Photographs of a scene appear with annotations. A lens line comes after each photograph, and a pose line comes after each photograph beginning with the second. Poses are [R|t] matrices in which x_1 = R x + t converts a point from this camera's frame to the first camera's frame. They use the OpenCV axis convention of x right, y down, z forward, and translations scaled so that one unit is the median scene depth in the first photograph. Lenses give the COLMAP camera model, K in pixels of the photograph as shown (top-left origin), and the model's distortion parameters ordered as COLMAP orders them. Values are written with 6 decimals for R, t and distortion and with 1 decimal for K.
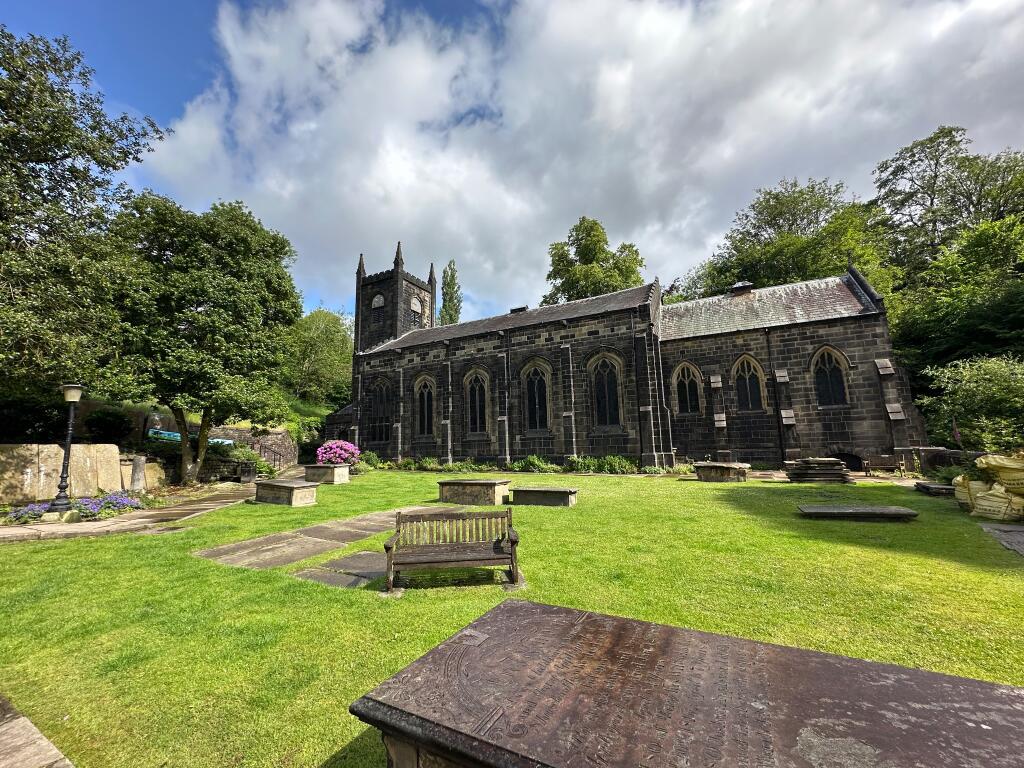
lens RADIAL K [[410.2, 0, 510.9], [0, 410.2, 384.7], [0, 0, 1]] dist [-0.005066, 0.000339]
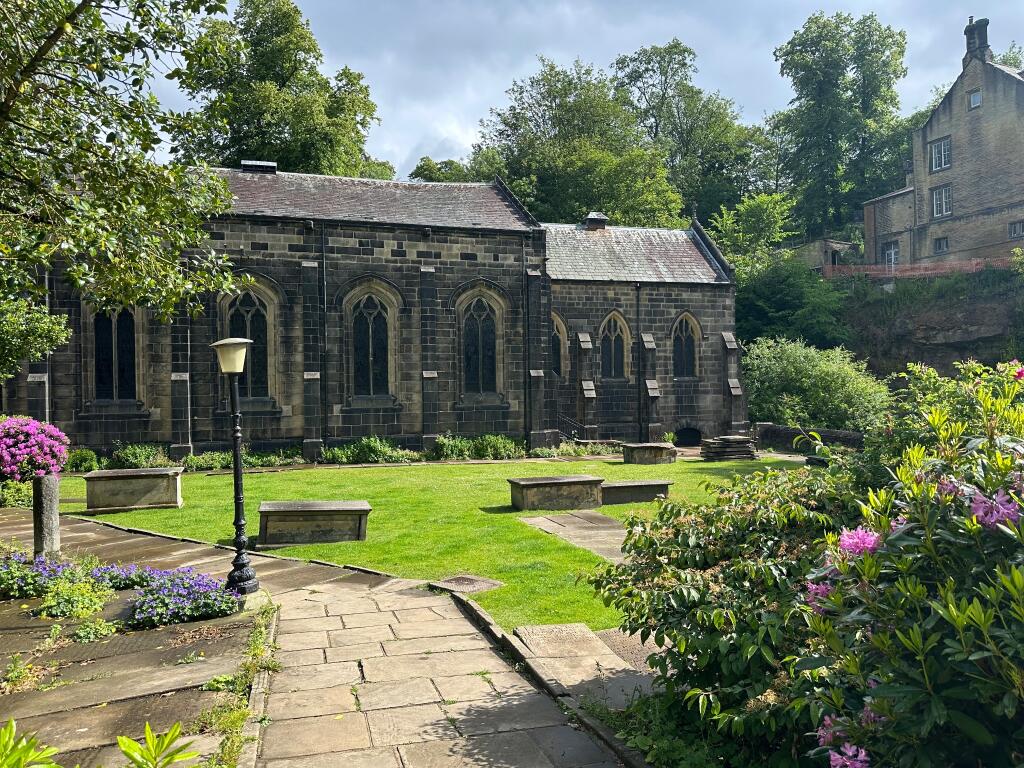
lens RADIAL K [[718.2, 0, 511.5], [0, 718.2, 392.2], [0, 0, 1]] dist [0.097575, -0.001314]
pose [[0.731503, 0.016976, 0.681627, -0.573361], [-0.106419, 0.990281, 0.089543, -0.019017], [-0.673482, -0.138039, 0.726200, 0.060070]]
